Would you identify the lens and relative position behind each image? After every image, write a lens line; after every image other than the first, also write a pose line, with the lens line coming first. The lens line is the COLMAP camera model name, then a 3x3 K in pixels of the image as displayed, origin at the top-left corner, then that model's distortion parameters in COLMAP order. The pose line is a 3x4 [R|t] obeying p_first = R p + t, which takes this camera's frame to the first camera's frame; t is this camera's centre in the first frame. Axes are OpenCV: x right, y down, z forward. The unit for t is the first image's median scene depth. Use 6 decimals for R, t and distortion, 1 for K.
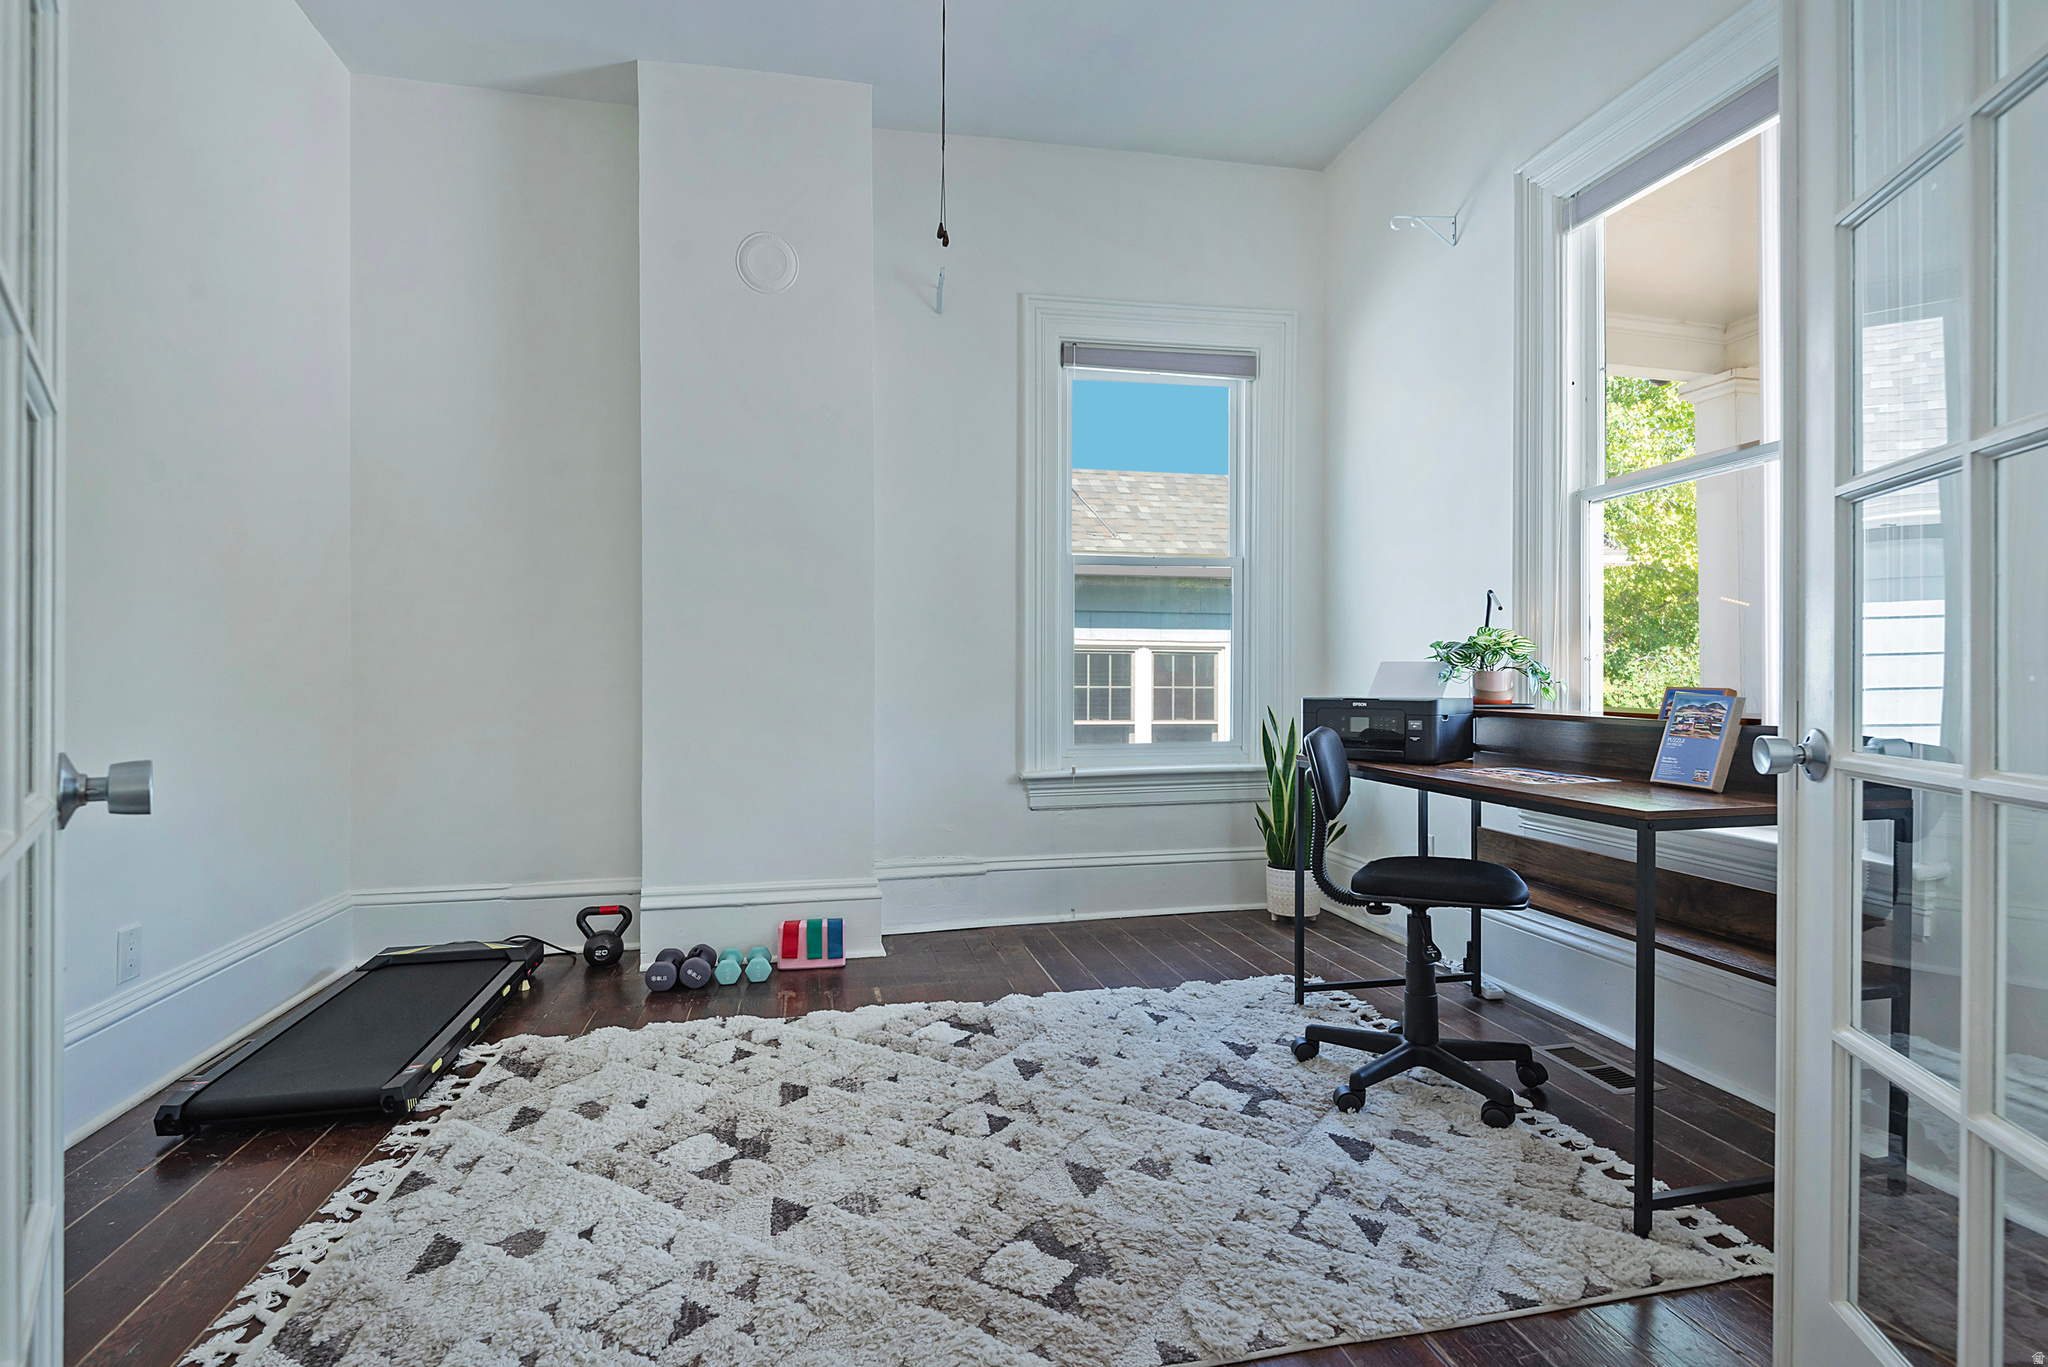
lens RADIAL K [[1001.5, 0, 1012.4], [0, 1001.5, 674.2], [0, 0, 1]] dist [0.003209, 0.000226]
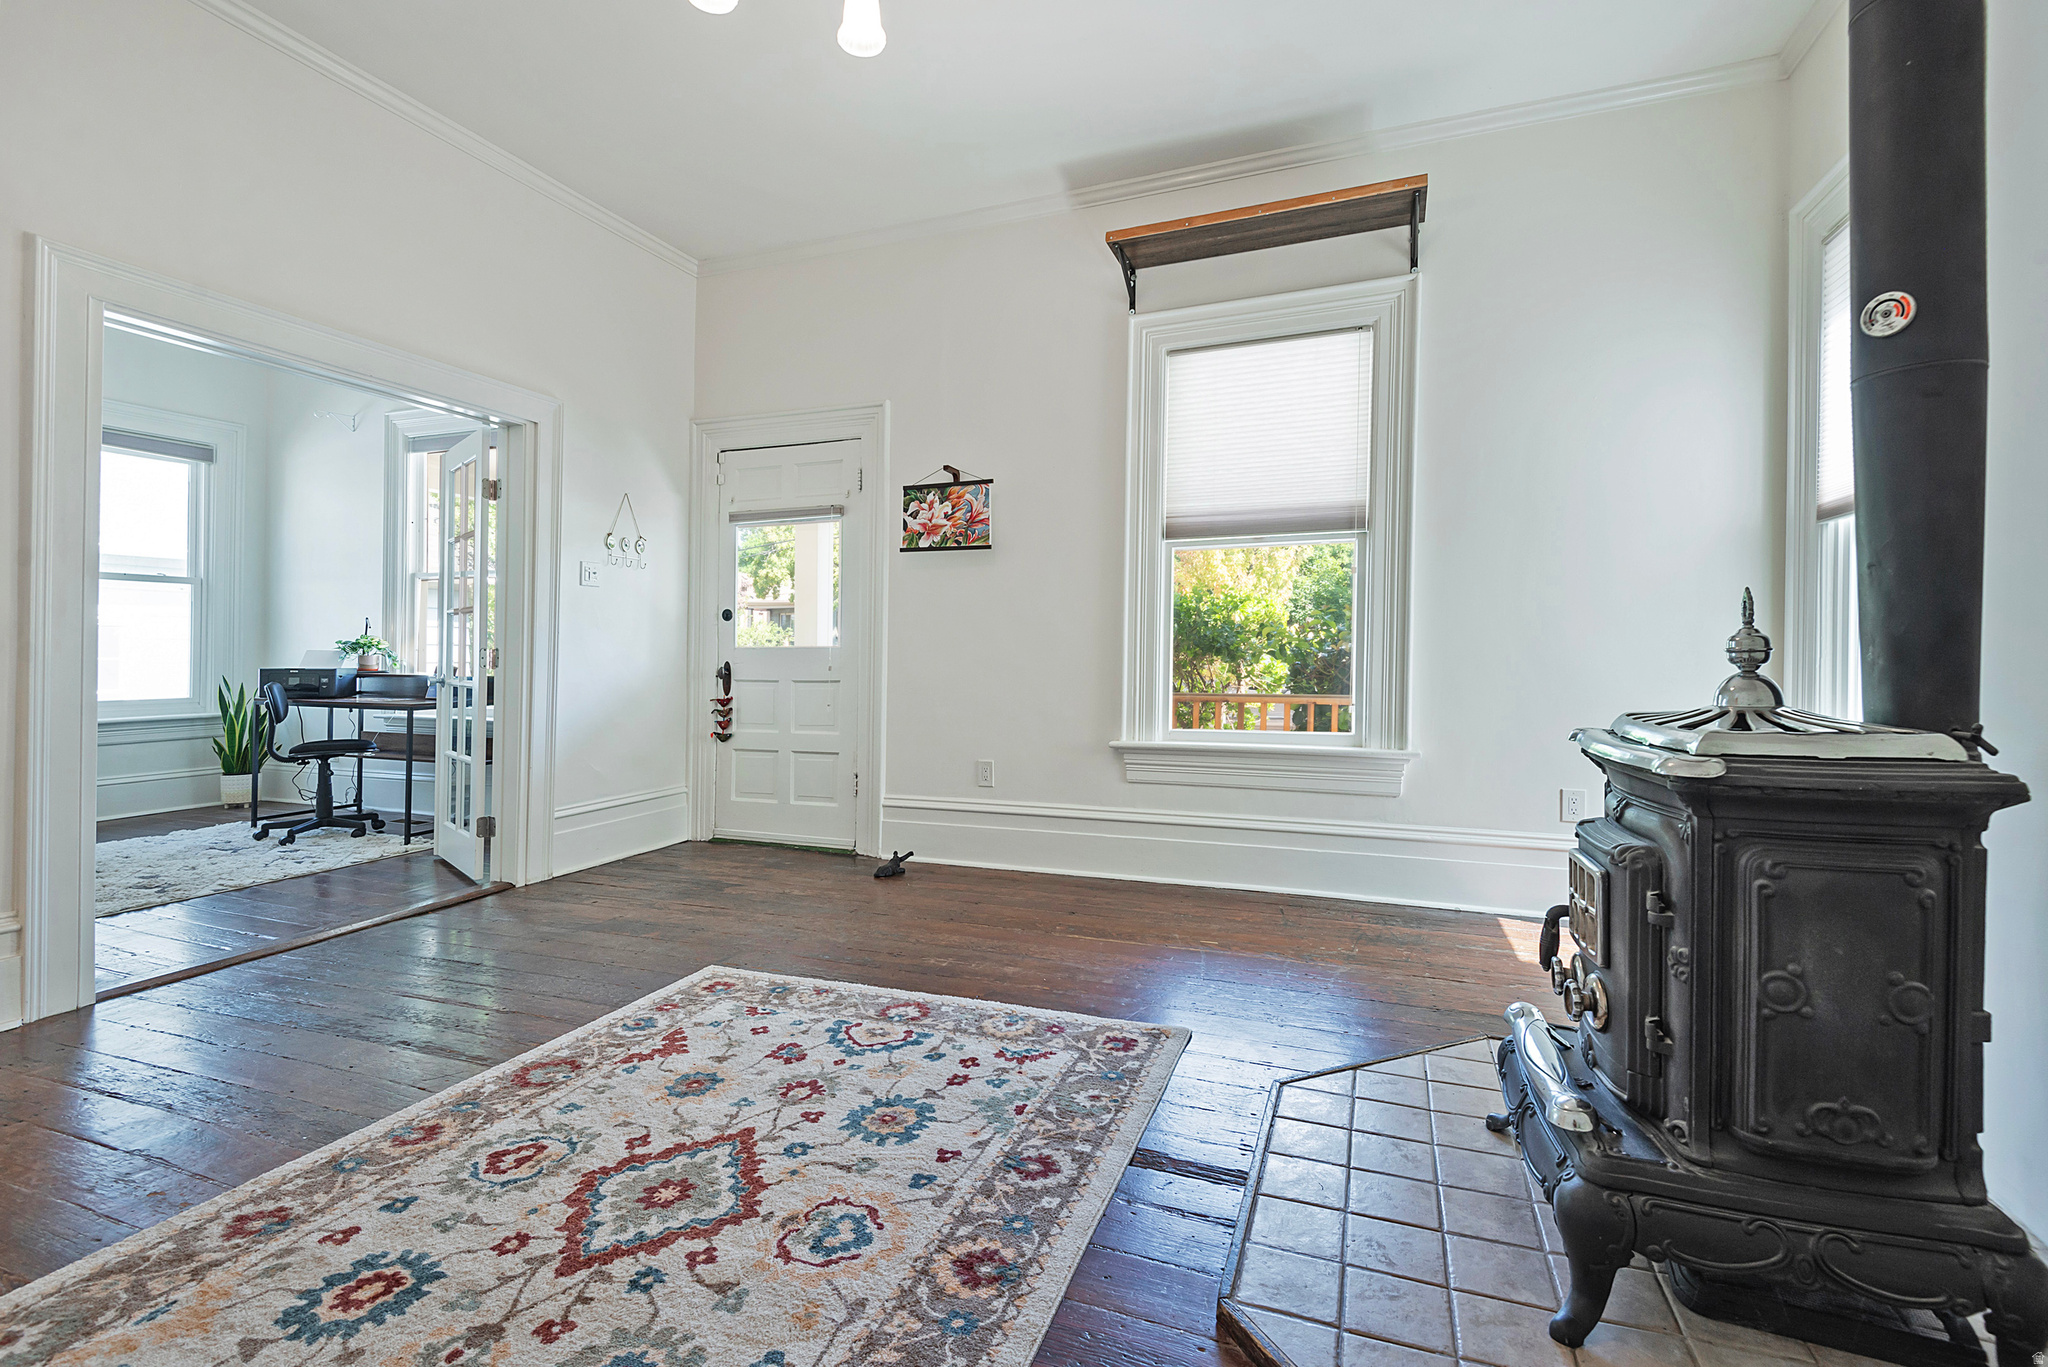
lens RADIAL K [[943.7, 0, 1018.2], [0, 943.7, 647.7], [0, 0, 1]] dist [0.043004, -0.027794]
pose [[0.548935, 0.008679, 0.835820, -0.453183], [-0.005939, 0.999961, -0.006483, -0.014129], [-0.835844, -0.001406, 0.548965, -1.243721]]
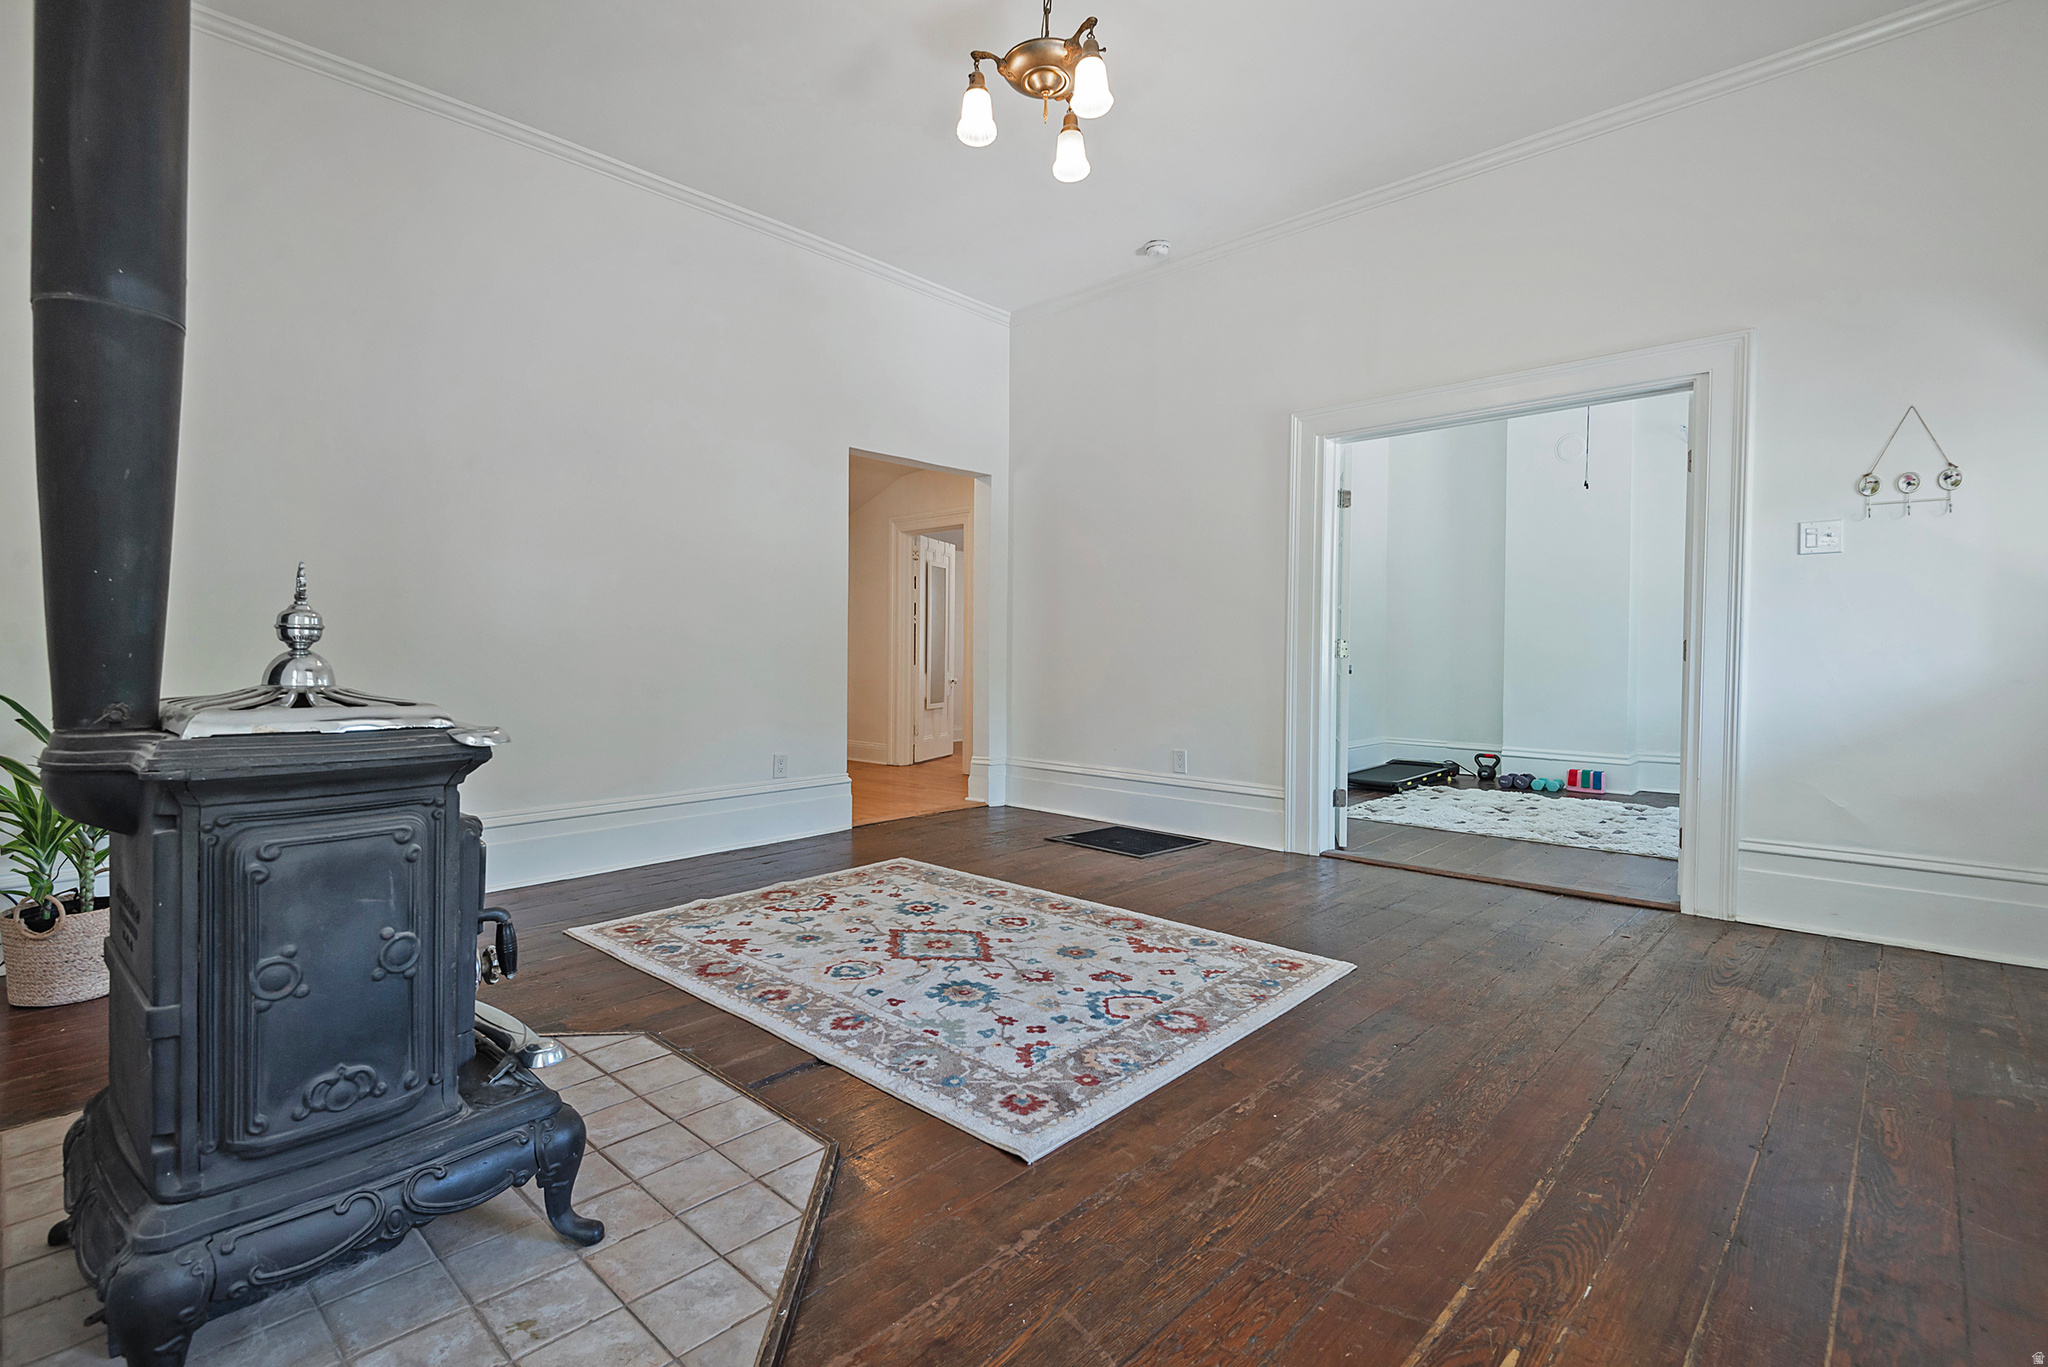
lens RADIAL K [[943.7, 0, 1018.2], [0, 943.7, 647.7], [0, 0, 1]] dist [0.043004, -0.027794]
pose [[0.563955, -0.001174, -0.825805, 0.893317], [-0.000219, 0.999999, -0.001571, -0.006656], [0.825805, 0.001067, 0.563954, -1.259110]]
